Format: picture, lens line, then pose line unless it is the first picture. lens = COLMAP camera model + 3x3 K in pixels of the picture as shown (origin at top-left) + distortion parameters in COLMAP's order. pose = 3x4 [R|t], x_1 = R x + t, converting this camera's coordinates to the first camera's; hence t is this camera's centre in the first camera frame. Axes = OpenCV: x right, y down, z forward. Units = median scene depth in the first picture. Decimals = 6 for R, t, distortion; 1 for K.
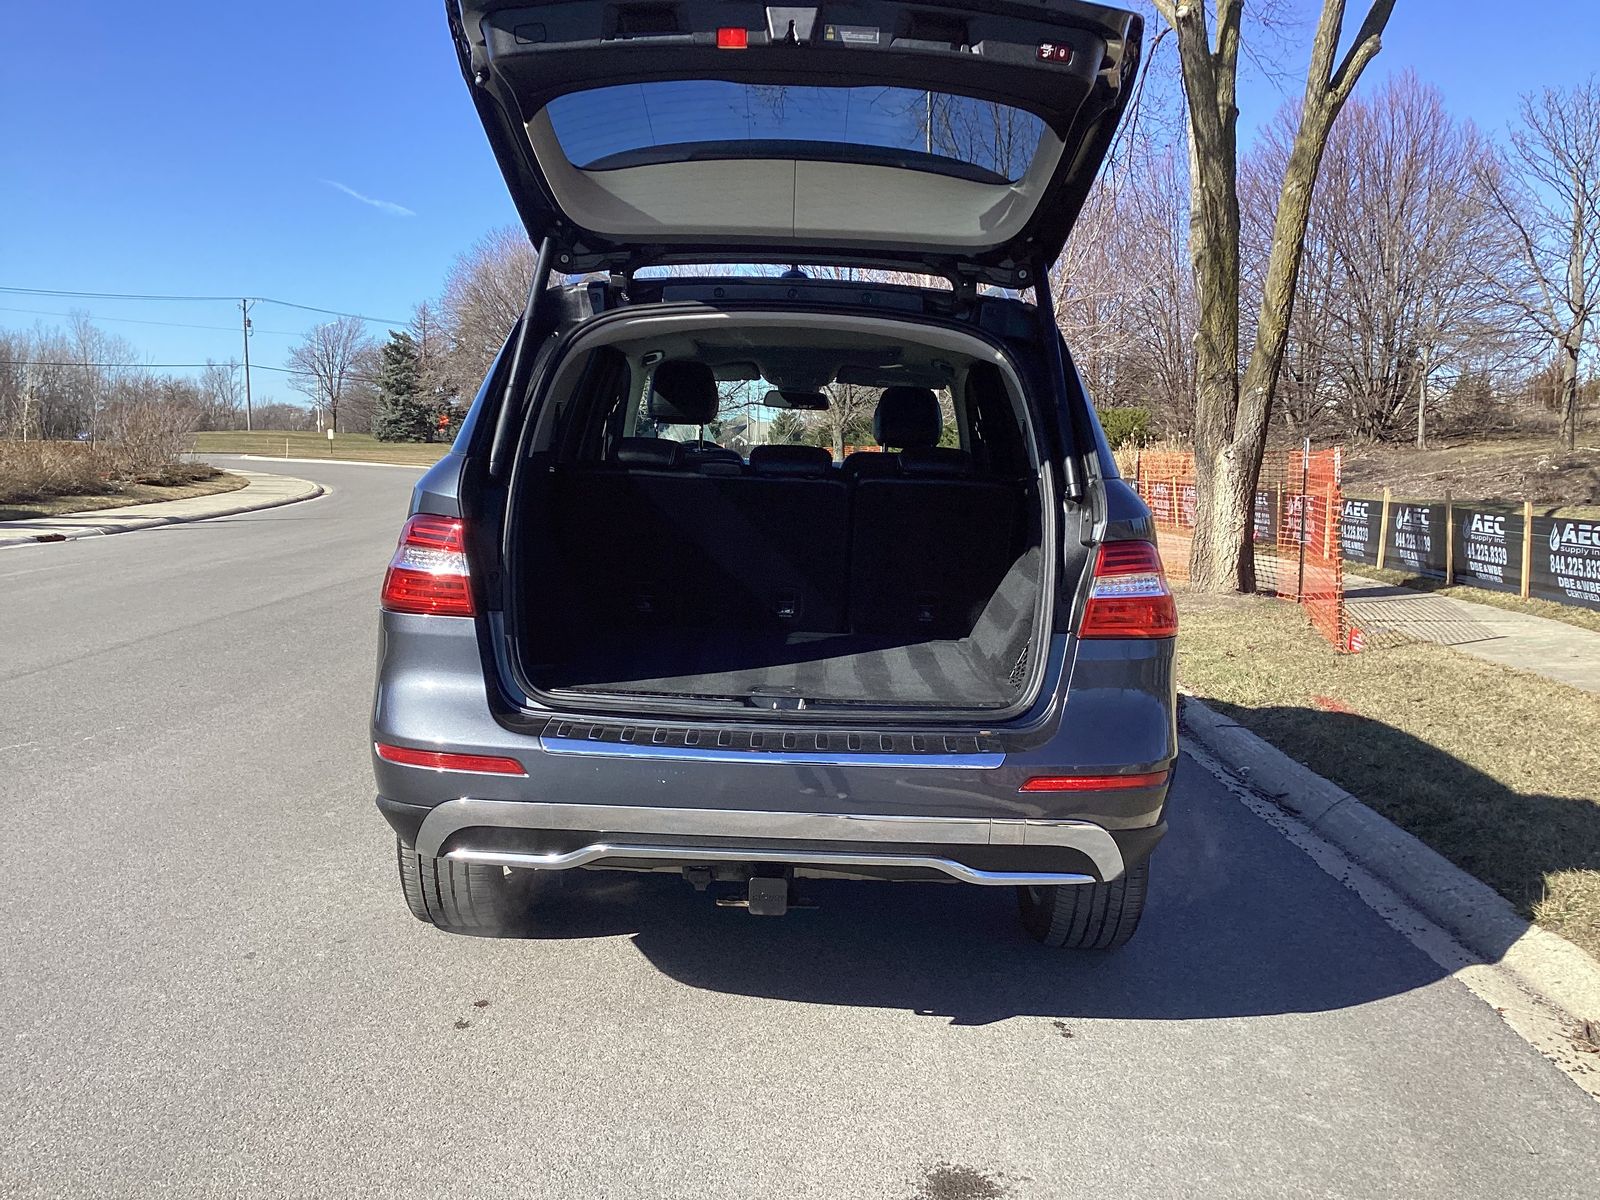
lens RADIAL K [[1415.3, 0, 800.0], [0, 1415.3, 600.0], [0, 0, 1]] dist [0.127703, -0.249888]
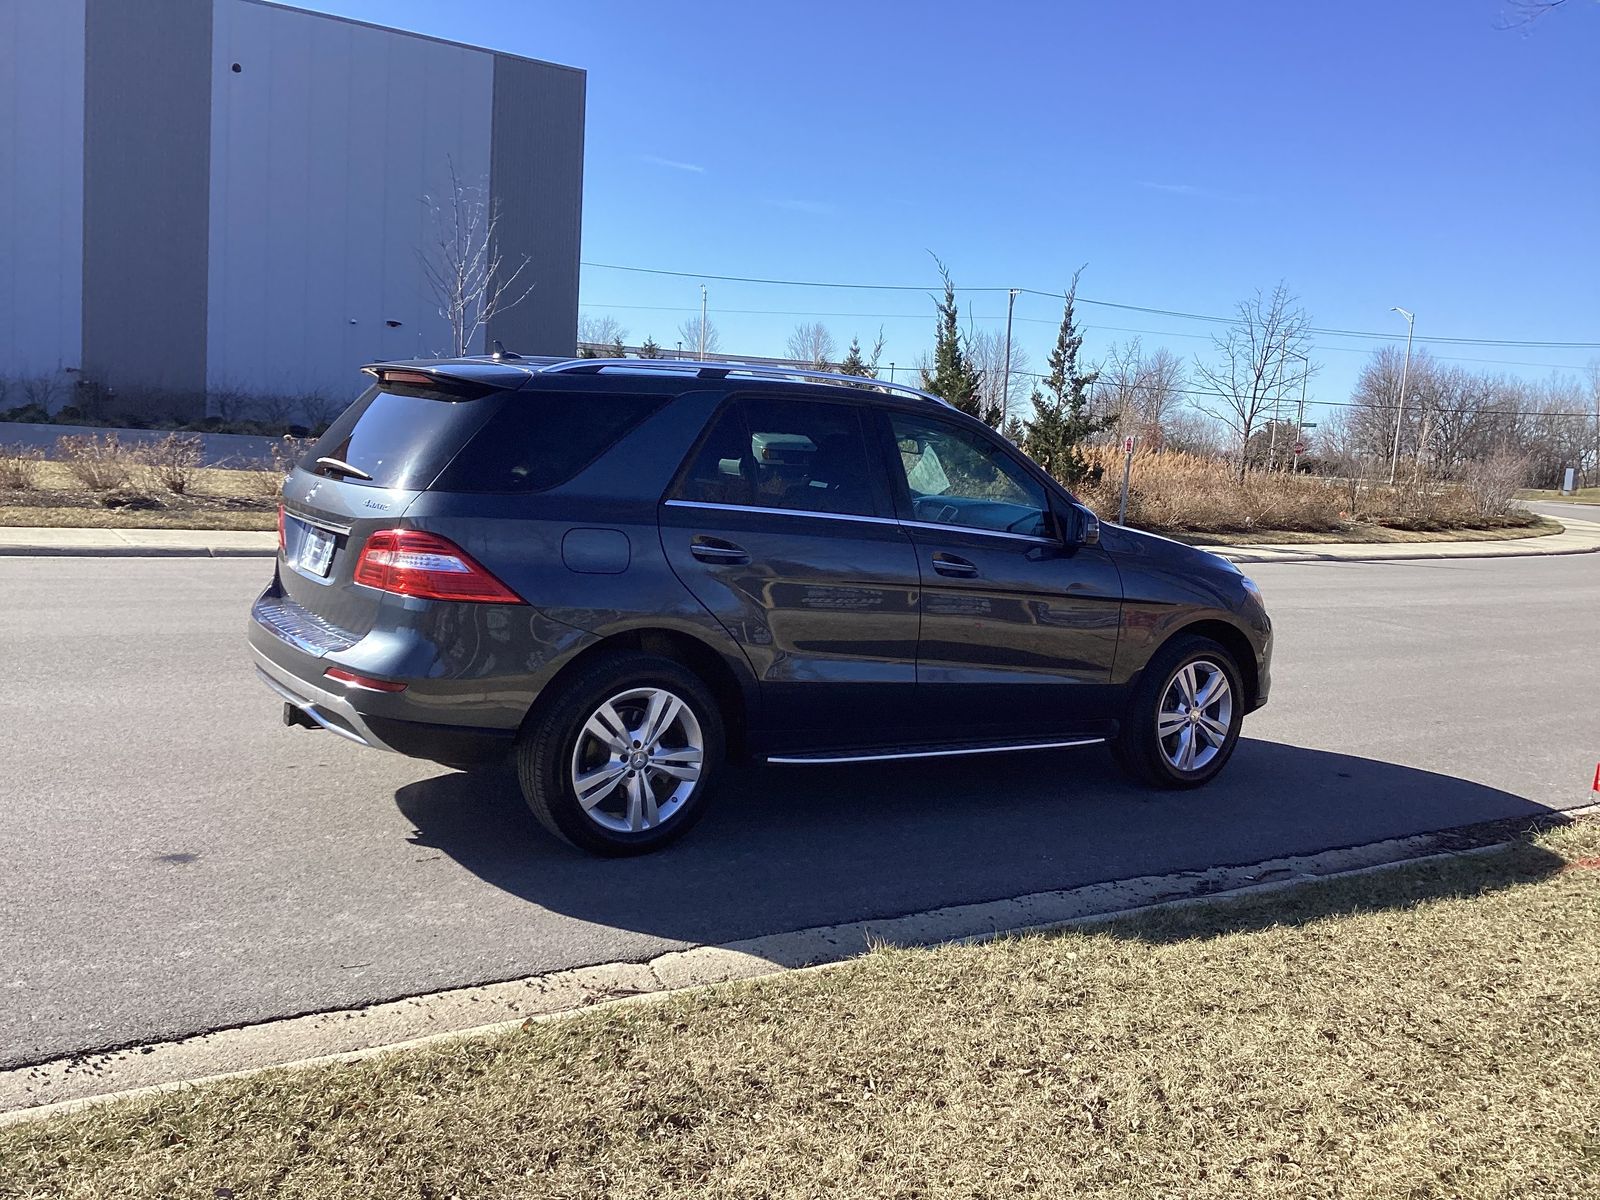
lens RADIAL K [[1415.3, 0, 800.0], [0, 1415.3, 600.0], [0, 0, 1]] dist [0.127703, -0.249888]
pose [[0.571346, 0.109805, -0.813330, 0.487140], [-0.137247, 0.989837, 0.037222, -0.023382], [0.809152, 0.090360, 0.580610, 0.130695]]
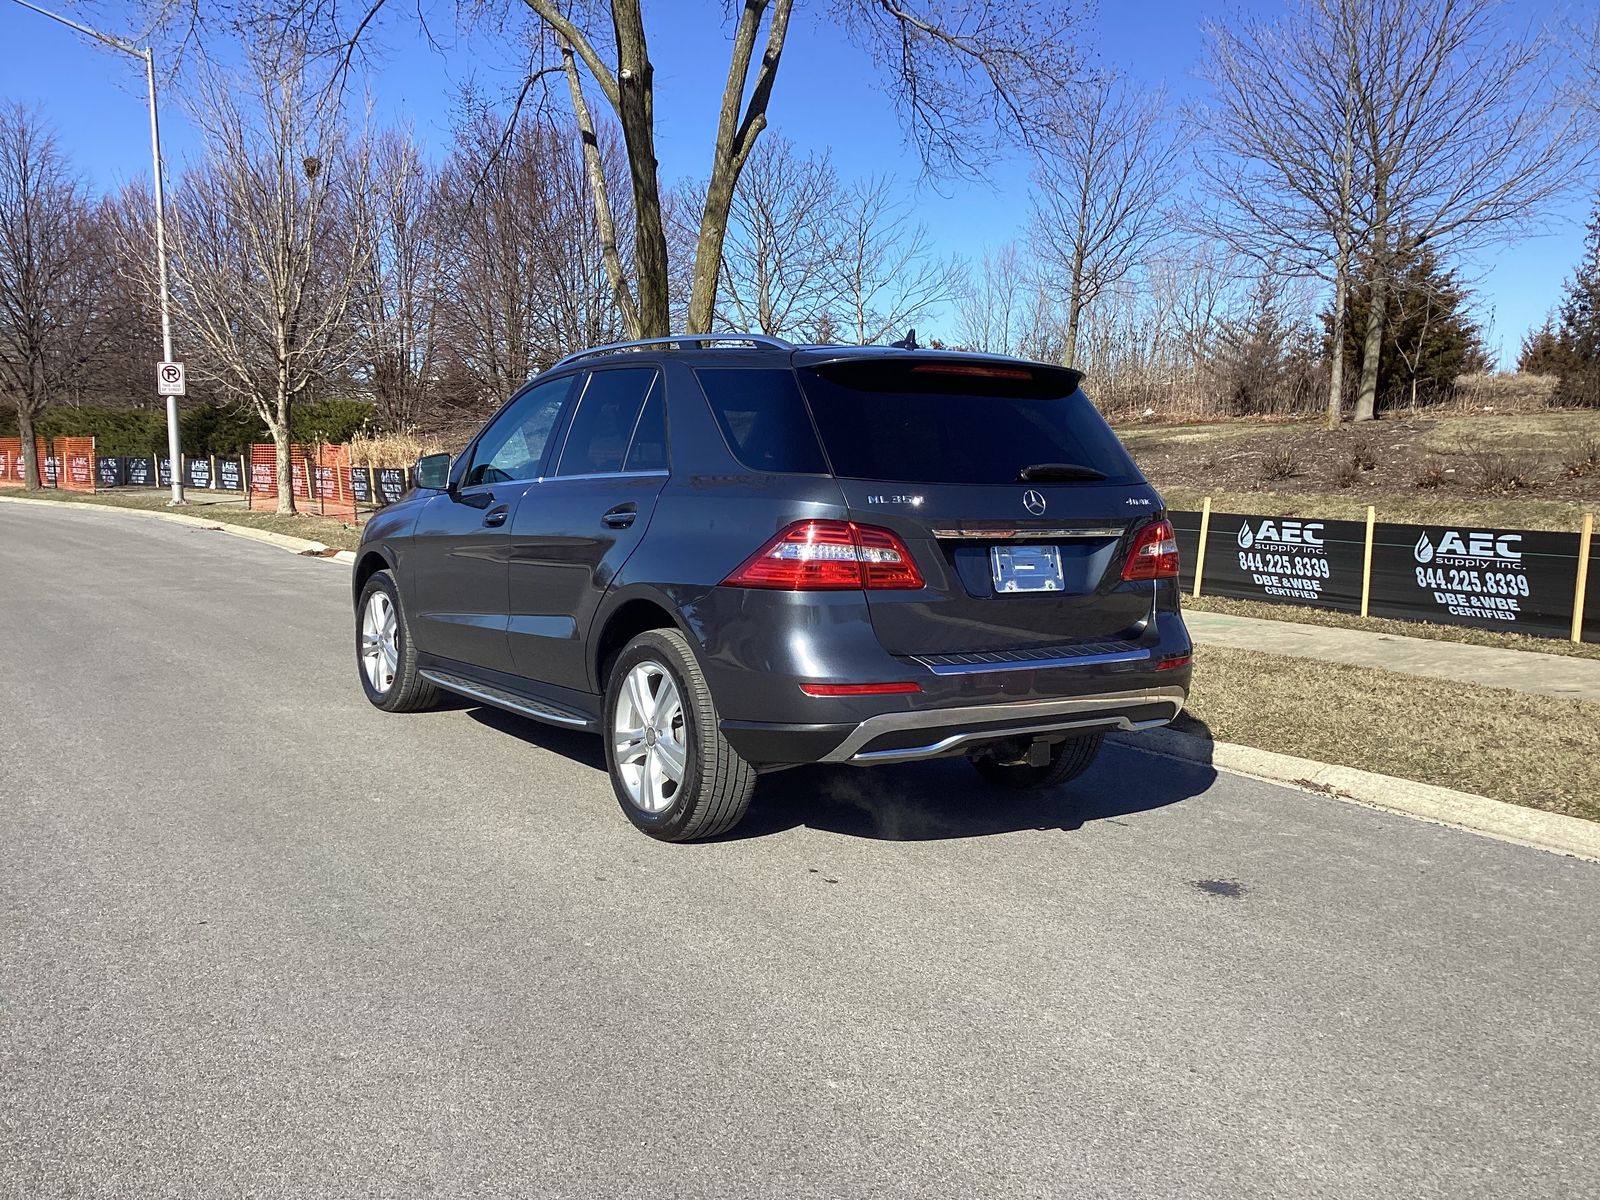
lens RADIAL K [[1415.3, 0, 800.0], [0, 1415.3, 600.0], [0, 0, 1]] dist [0.127703, -0.249888]
pose [[0.826156, -0.069573, 0.559130, -0.305317], [0.064761, 0.997496, 0.028431, -0.006109], [-0.559707, 0.012721, 0.828593, -0.041832]]
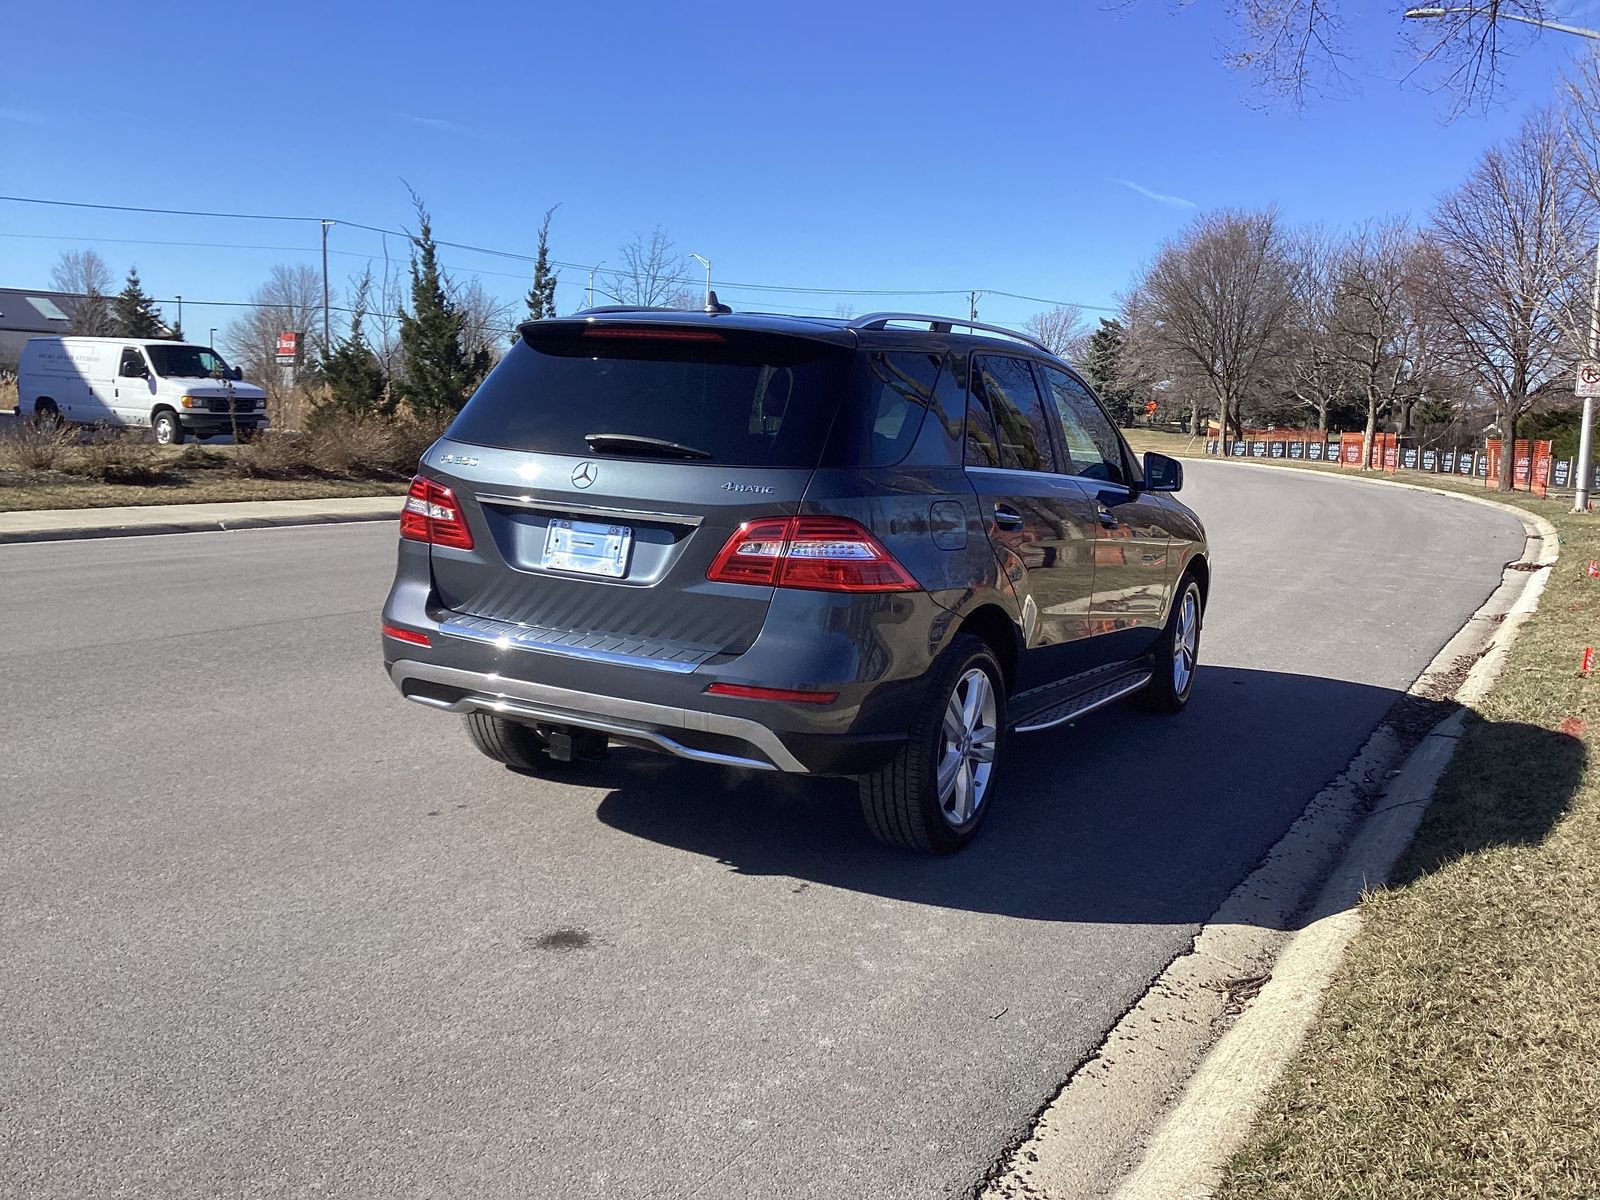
lens RADIAL K [[1415.3, 0, 800.0], [0, 1415.3, 600.0], [0, 0, 1]] dist [0.127703, -0.249888]
pose [[0.881803, 0.078678, -0.465009, 0.235247], [-0.073979, 0.996856, 0.028376, 0.000251], [0.465780, 0.009379, 0.884851, -0.046398]]
